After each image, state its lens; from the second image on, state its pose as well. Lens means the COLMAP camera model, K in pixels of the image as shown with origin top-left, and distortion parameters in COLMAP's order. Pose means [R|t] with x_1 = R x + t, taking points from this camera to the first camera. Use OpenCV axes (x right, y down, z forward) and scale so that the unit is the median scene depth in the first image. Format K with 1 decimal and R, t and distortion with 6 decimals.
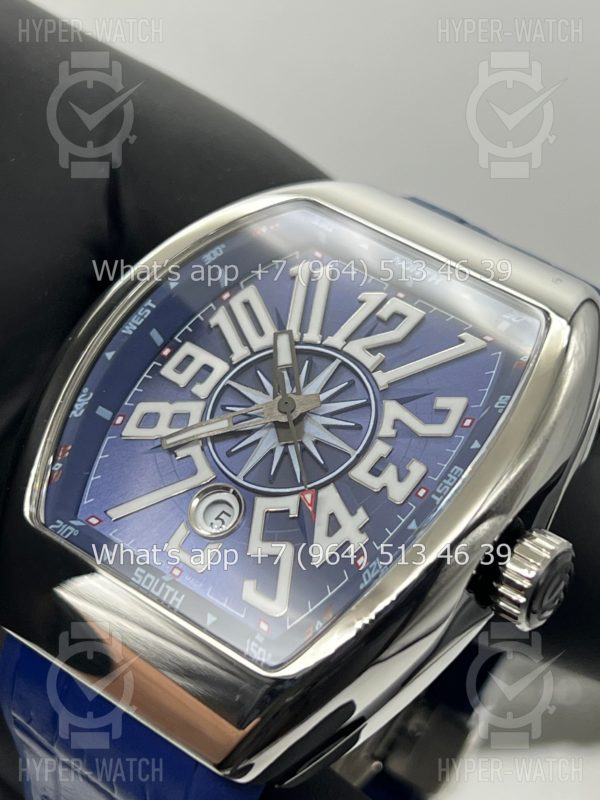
lens RADIAL K [[1914.4, 0, 283.8], [0, 1914.4, 401.3], [0, 0, 1]] dist [0.201187, 0.189049]
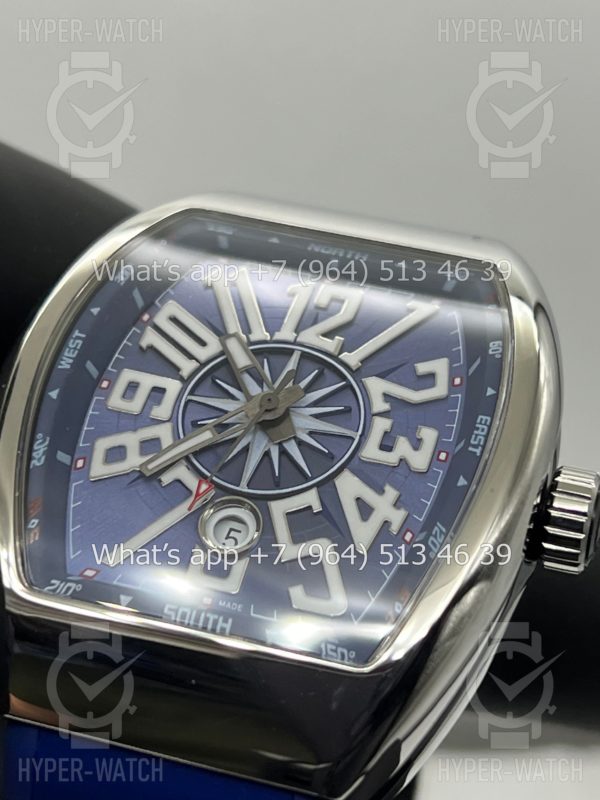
lens RADIAL K [[1914.4, 0, 283.8], [0, 1914.4, 401.3], [0, 0, 1]] dist [0.201187, 0.189049]
pose [[0.929611, -0.187607, 0.317217, -0.279084], [0.224465, 0.970890, -0.083599, 0.078842], [-0.292299, 0.148918, 0.944661, 0.127580]]
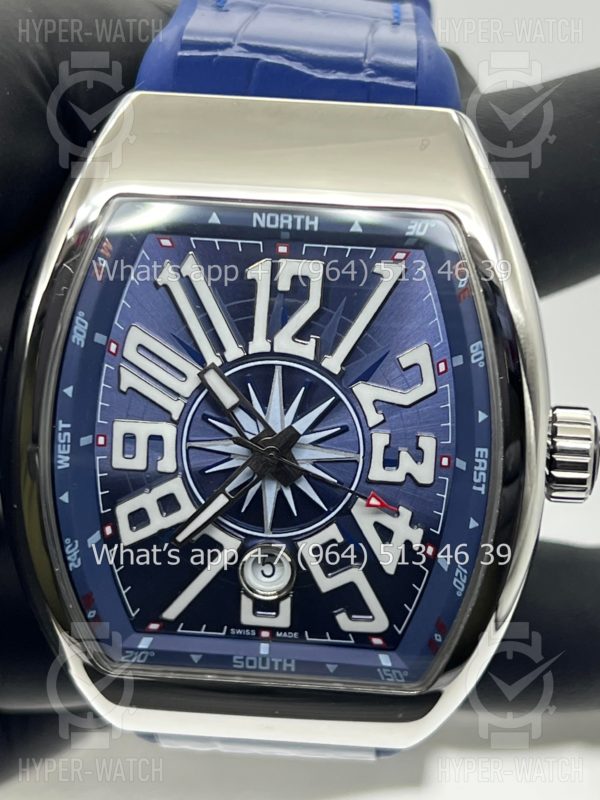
lens RADIAL K [[1941.2, 0, 300.0], [0, 1941.2, 400.0], [0, 0, 1]] dist [0.195233, -0.217395]
pose [[0.819161, -0.573532, -0.006015, 0.033841], [0.426461, 0.602024, 0.675054, -0.640277], [-0.383544, -0.555543, 0.737744, 0.301354]]
